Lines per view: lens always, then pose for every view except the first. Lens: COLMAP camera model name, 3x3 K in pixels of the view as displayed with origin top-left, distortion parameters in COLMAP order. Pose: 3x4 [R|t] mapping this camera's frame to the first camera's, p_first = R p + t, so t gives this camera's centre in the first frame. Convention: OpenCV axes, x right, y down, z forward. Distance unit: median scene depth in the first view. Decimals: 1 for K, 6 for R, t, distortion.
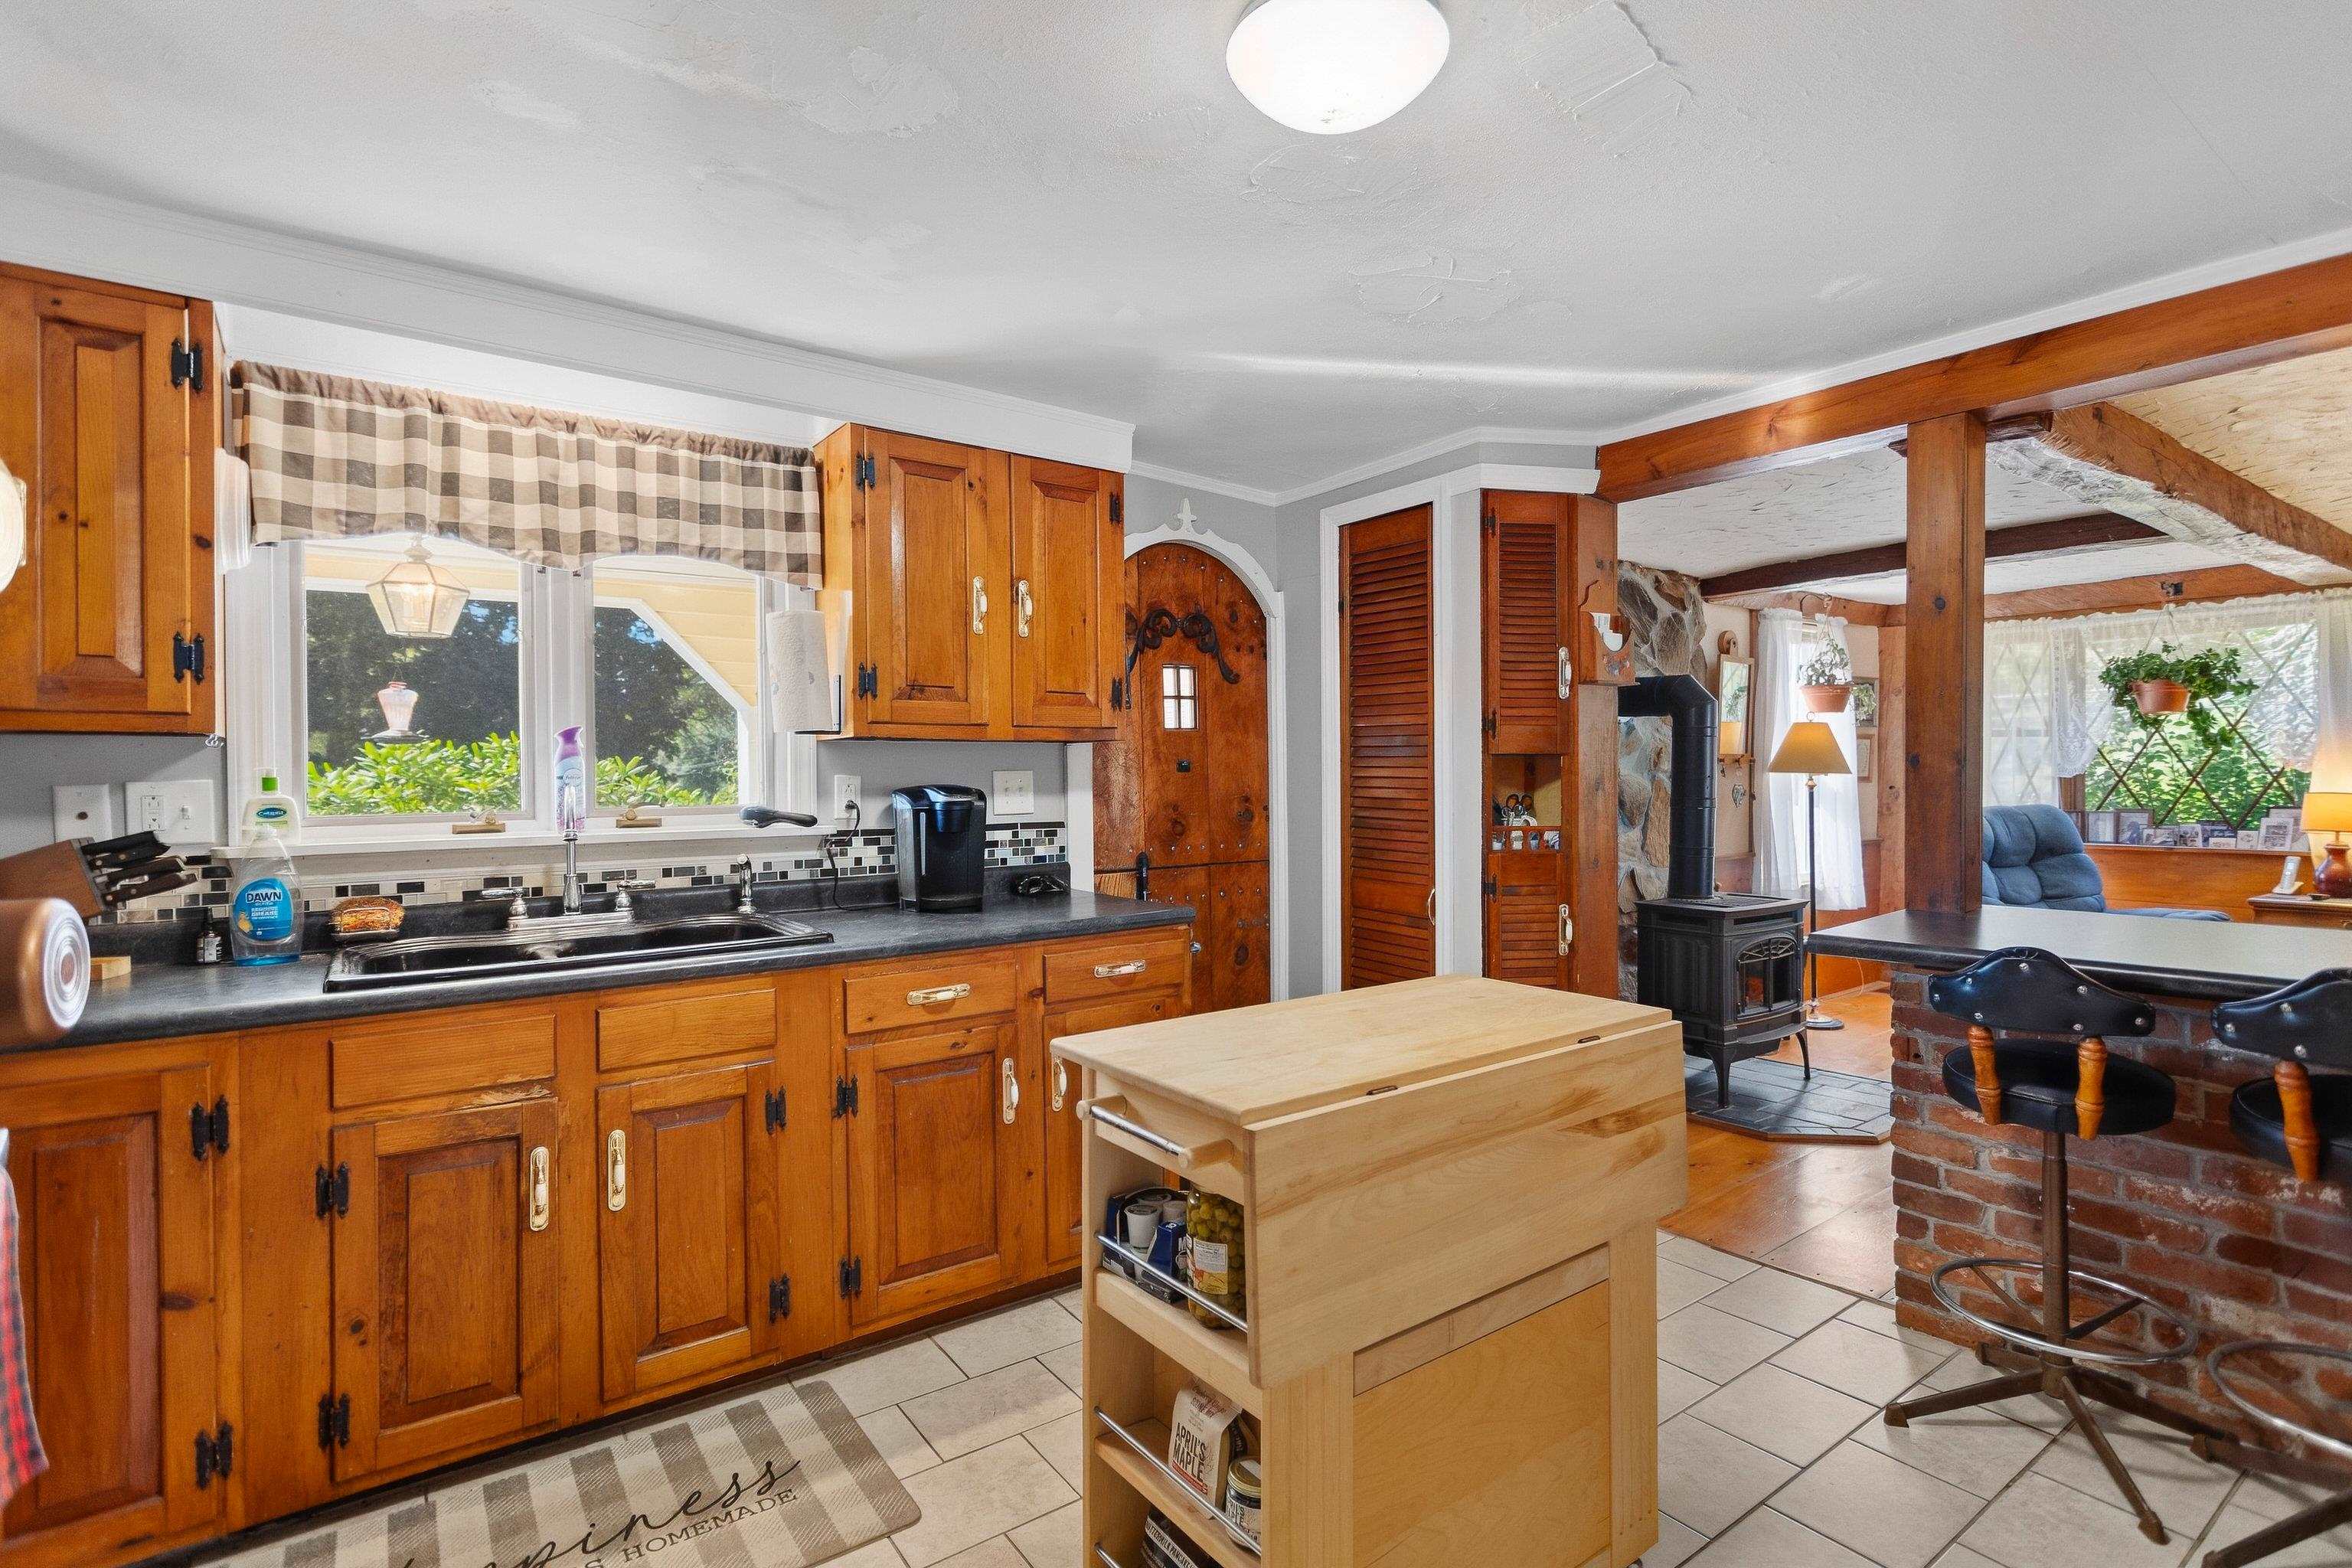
lens RADIAL K [[1120.3, 0, 1183.3], [0, 1120.3, 782.2], [0, 0, 1]] dist [0.002221, 0.001515]
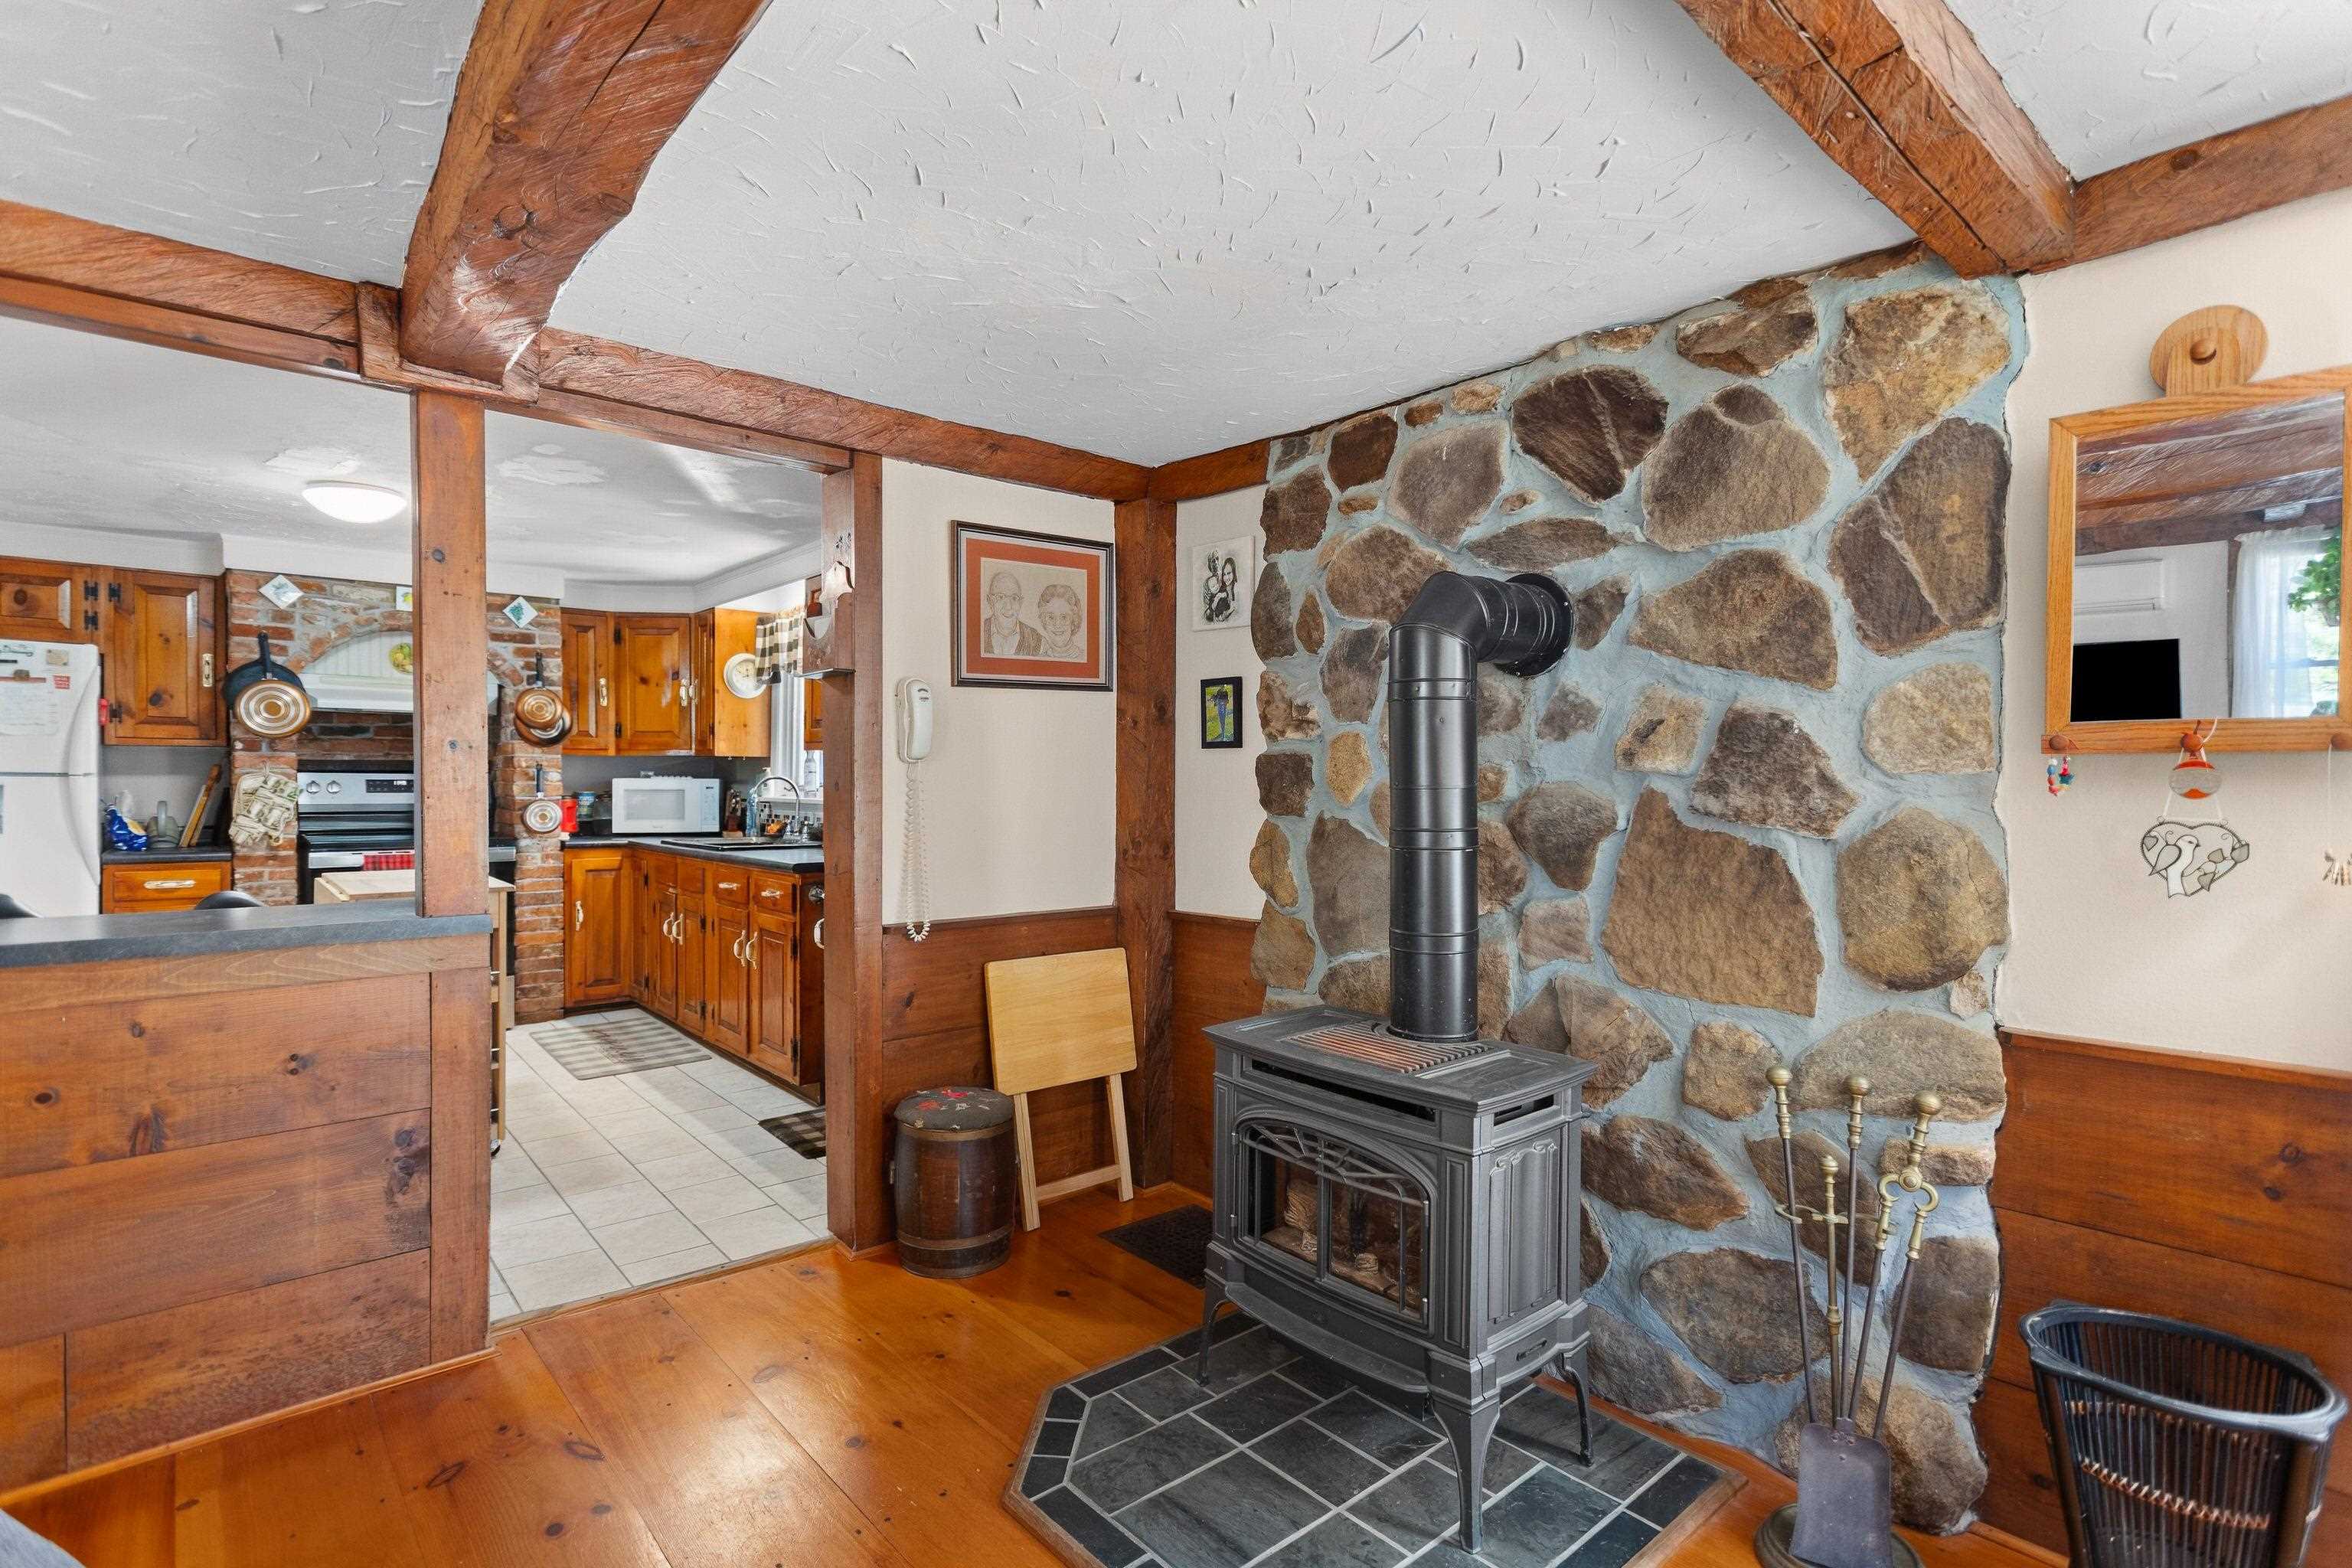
lens RADIAL K [[1108.9, 0, 1185.6], [0, 1108.9, 796.4], [0, 0, 1]] dist [-0.000289, 0.003120]
pose [[0.092337, 0.023043, -0.995461, 1.716955], [-0.015761, 0.999641, 0.021678, -0.016173], [0.995603, 0.013688, 0.092667, 1.584876]]
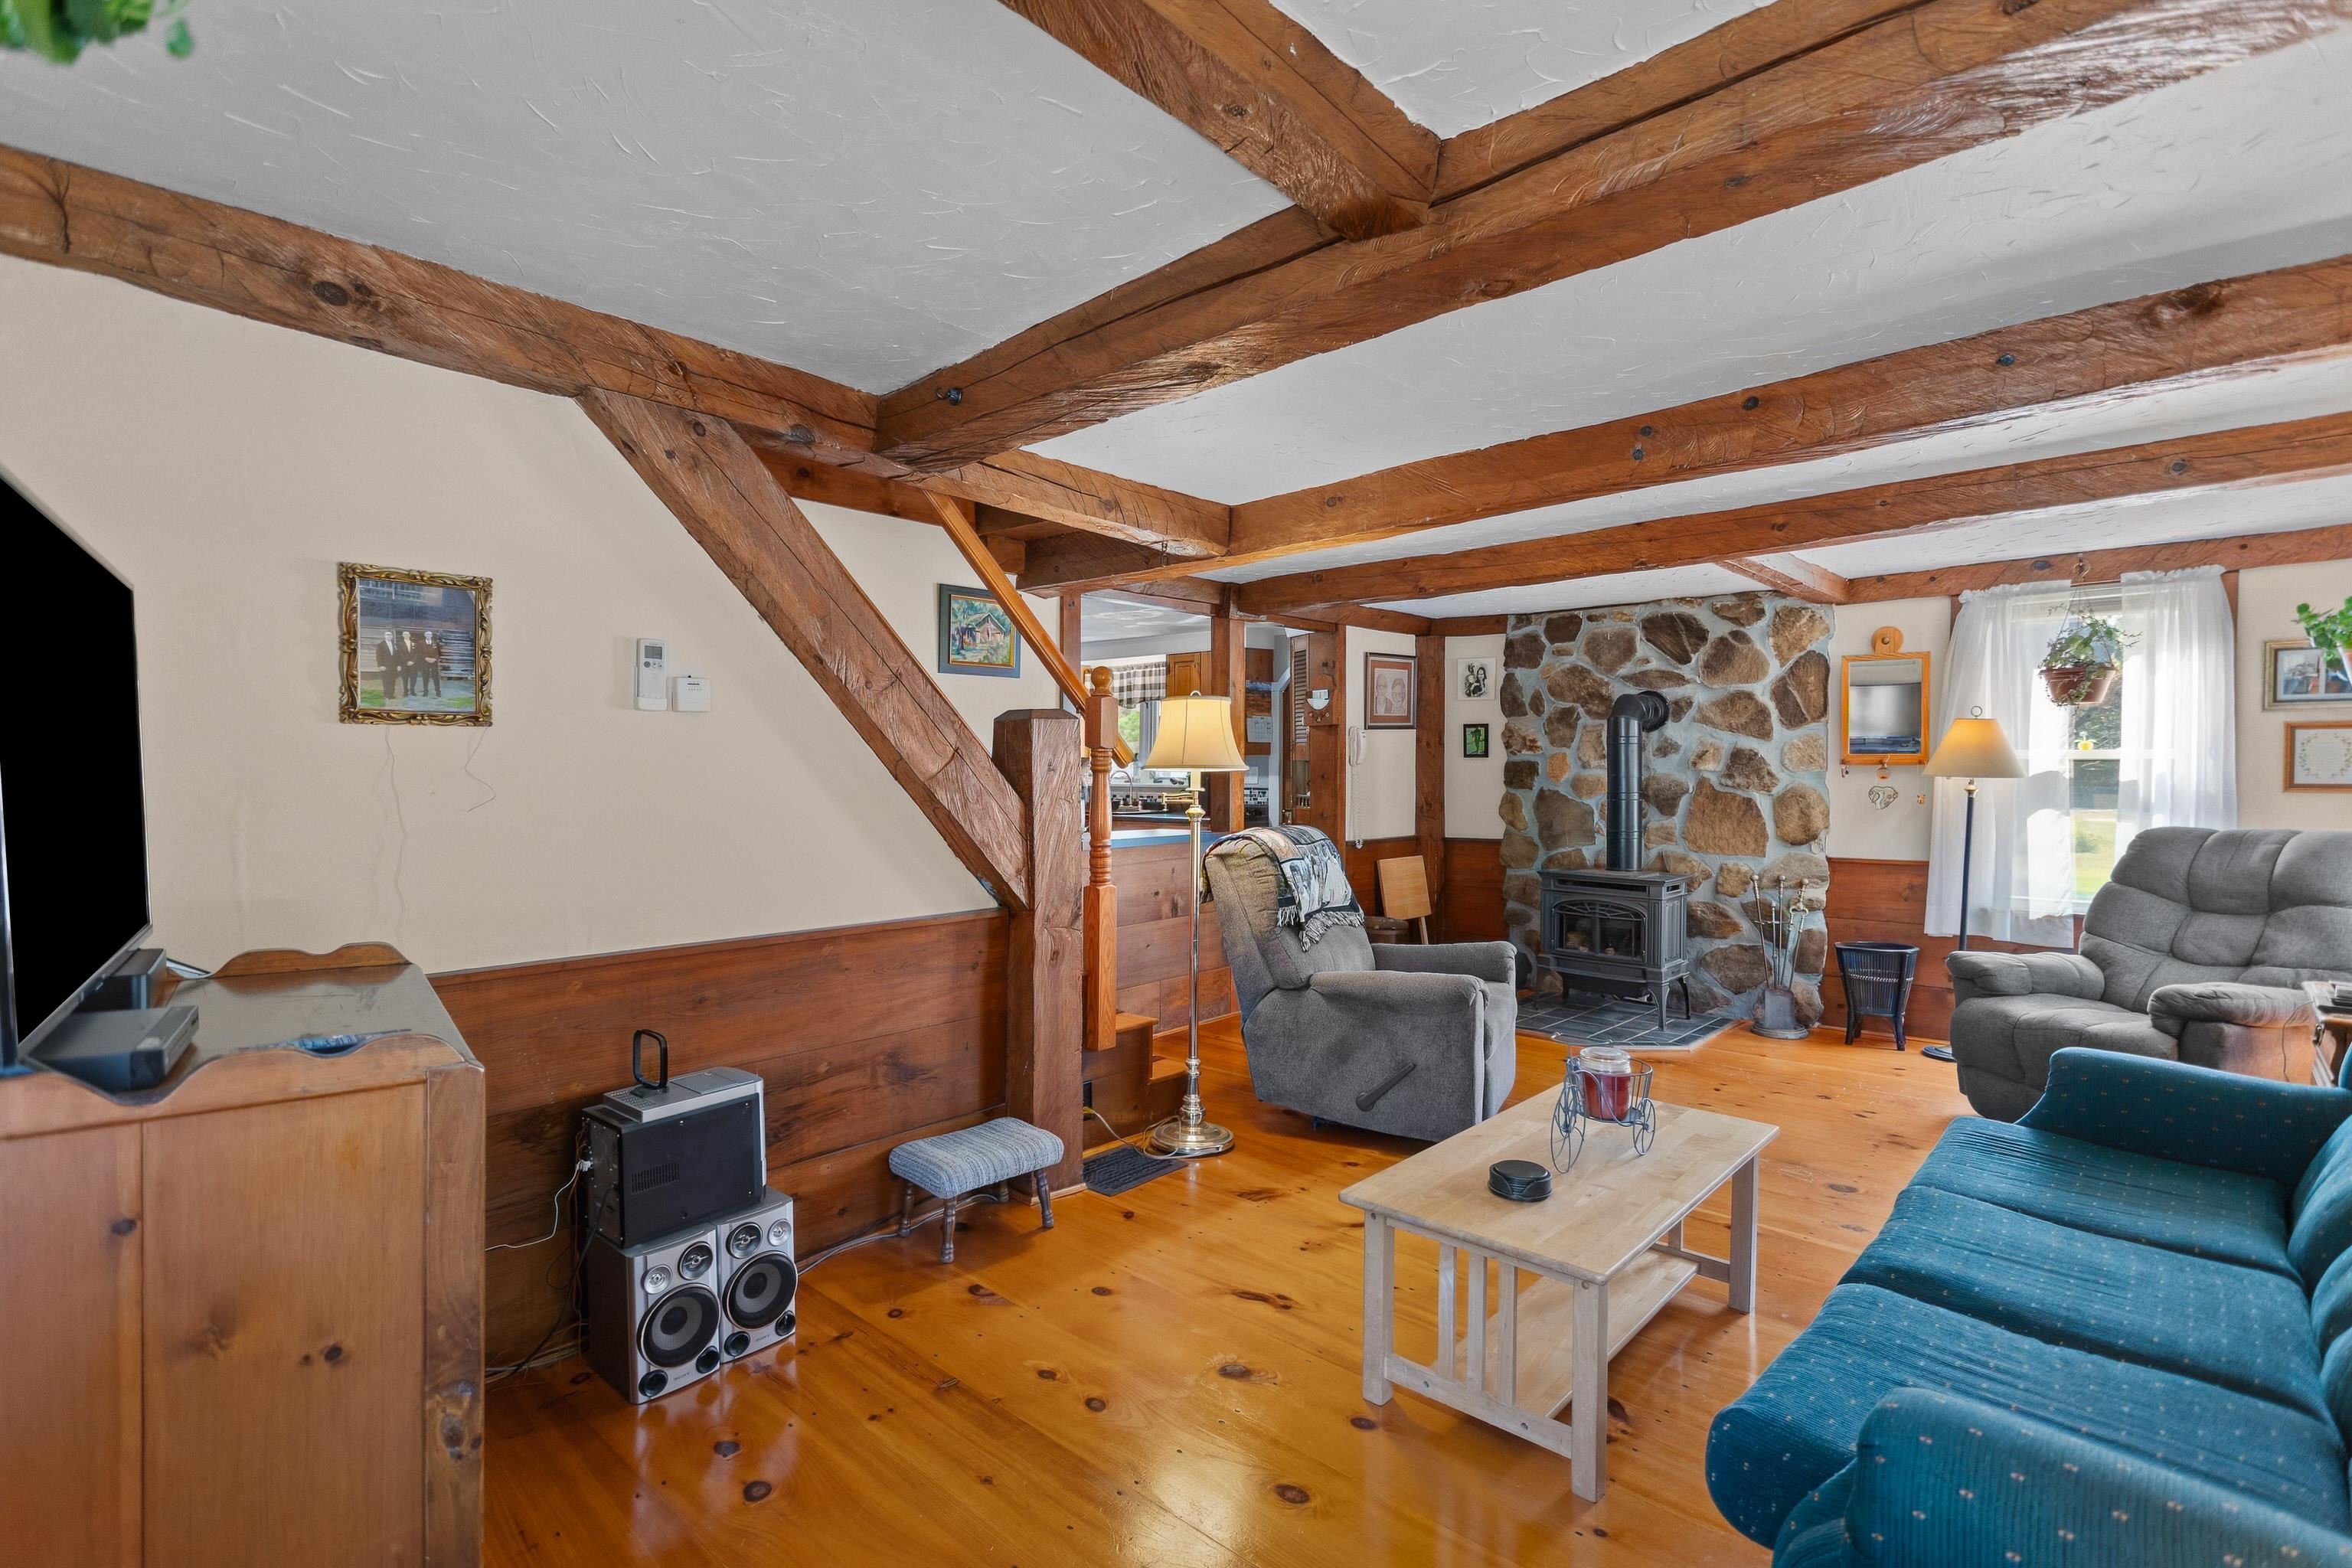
lens RADIAL K [[1108.9, 0, 1160.6], [0, 1108.9, 784.5], [0, 0, 1]] dist [-0.000289, 0.003120]
pose [[0.170215, 0.024829, -0.985094, 2.989344], [-0.011233, 0.999666, 0.023255, -0.033638], [0.985343, 0.007108, 0.170438, 0.502635]]
